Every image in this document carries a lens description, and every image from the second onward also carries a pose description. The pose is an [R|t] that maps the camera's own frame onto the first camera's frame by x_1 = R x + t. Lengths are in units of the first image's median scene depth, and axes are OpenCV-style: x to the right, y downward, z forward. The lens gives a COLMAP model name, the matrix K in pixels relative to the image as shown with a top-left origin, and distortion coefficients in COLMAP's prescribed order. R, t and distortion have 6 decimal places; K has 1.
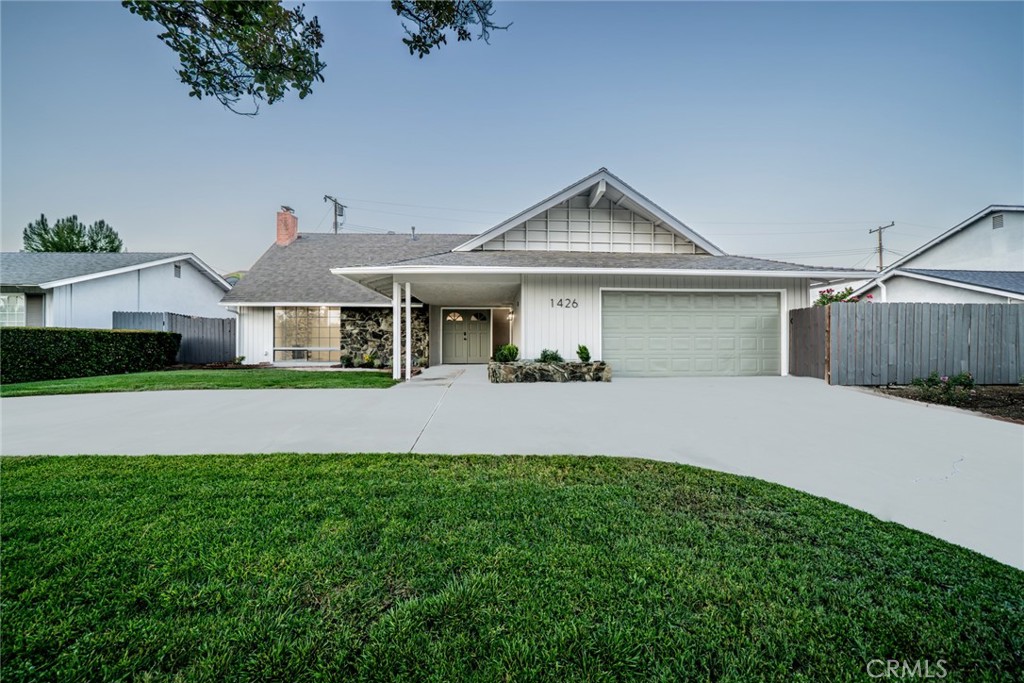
lens RADIAL K [[345.1, 0, 503.5], [0, 345.1, 345.8], [0, 0, 1]] dist [-0.015367, 0.000567]
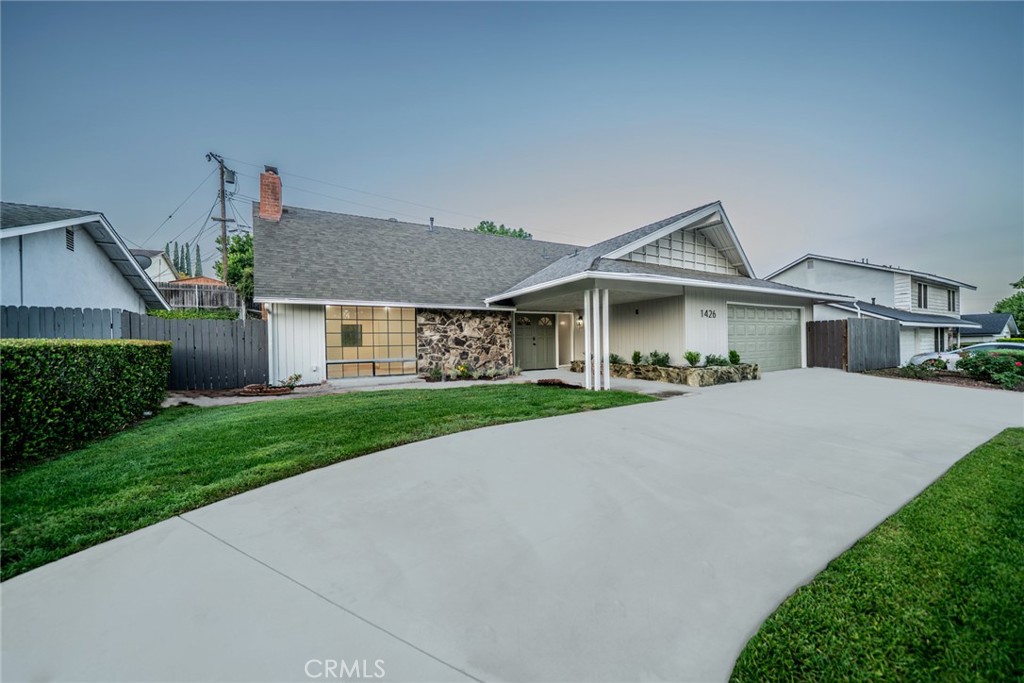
lens RADIAL K [[345.1, 0, 504.6], [0, 345.1, 339.5], [0, 0, 1]] dist [-0.015367, 0.000567]
pose [[0.909820, -0.010974, 0.414859, -0.626963], [0.017566, 0.999773, -0.012078, -0.024037], [-0.414632, 0.018276, 0.909806, 0.160446]]
